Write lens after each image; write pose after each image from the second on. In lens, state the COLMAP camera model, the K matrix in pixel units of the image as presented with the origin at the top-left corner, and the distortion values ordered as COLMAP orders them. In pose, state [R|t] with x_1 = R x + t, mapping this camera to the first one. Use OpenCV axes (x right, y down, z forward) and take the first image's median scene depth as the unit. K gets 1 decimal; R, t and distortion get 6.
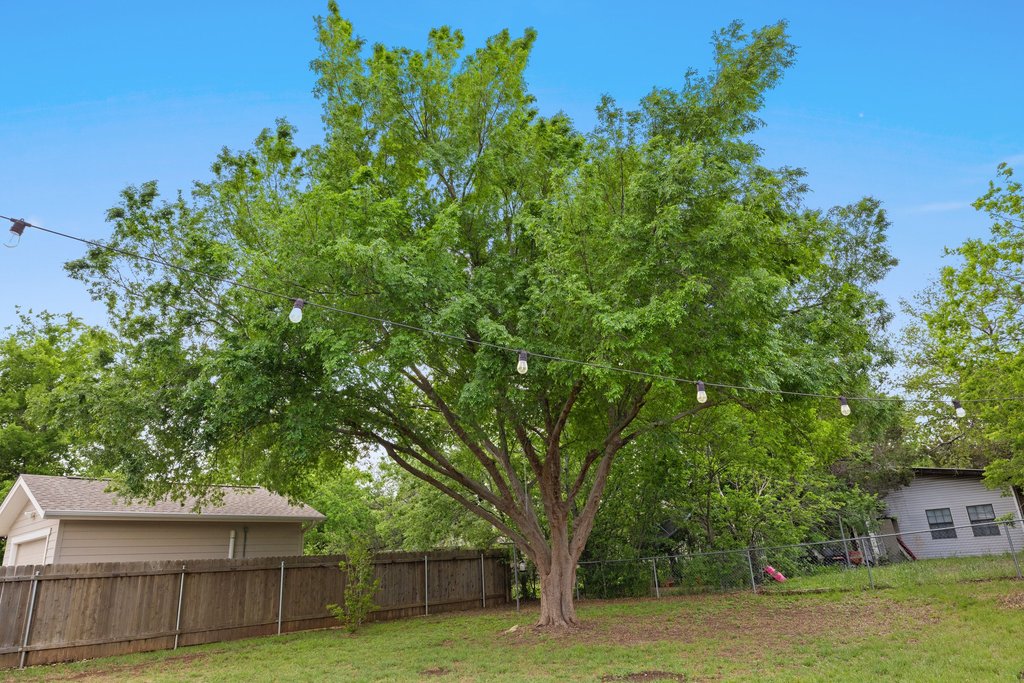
lens RADIAL K [[665.4, 0, 512.0], [0, 665.4, 341.5], [0, 0, 1]] dist [0.002925, -0.000508]
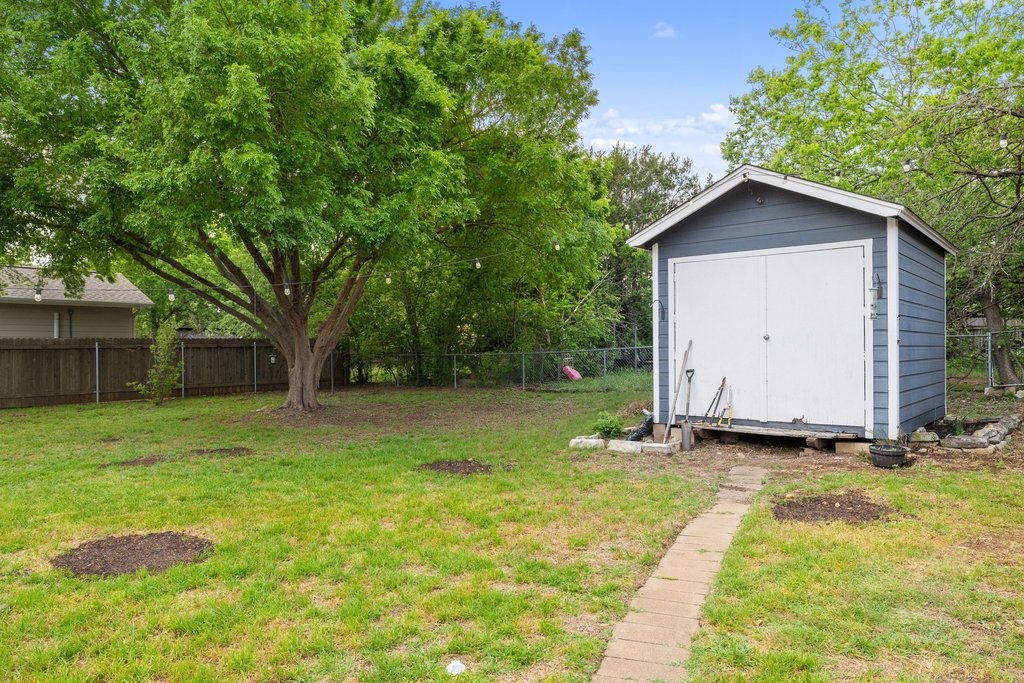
lens RADIAL K [[665.4, 0, 512.0], [0, 665.4, 341.5], [0, 0, 1]] dist [0.002925, -0.000508]
pose [[0.997833, 0.049046, 0.043857, 0.297079], [-0.060279, 0.948631, 0.310589, -0.057024], [-0.026371, -0.312559, 0.949532, -0.069377]]
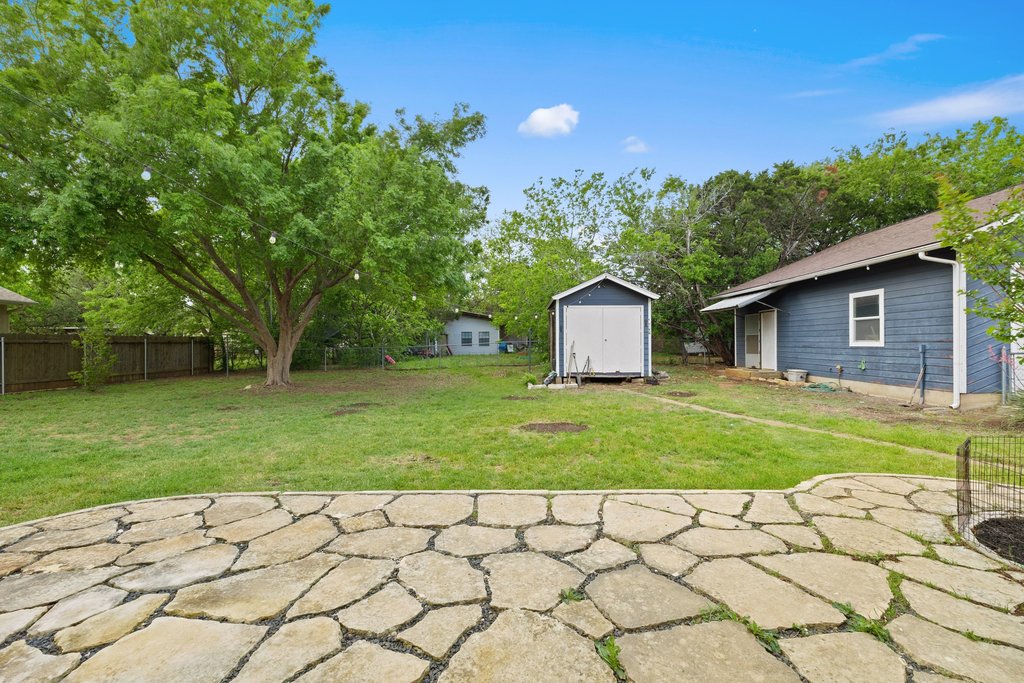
lens RADIAL K [[438.1, 0, 509.8], [0, 438.1, 345.7], [0, 0, 1]] dist [0.001083, 0.000132]
pose [[0.772992, 0.051524, 0.632320, -0.143432], [-0.242041, 0.945259, 0.218864, -0.046239], [-0.586429, -0.322228, 0.743149, -0.117676]]
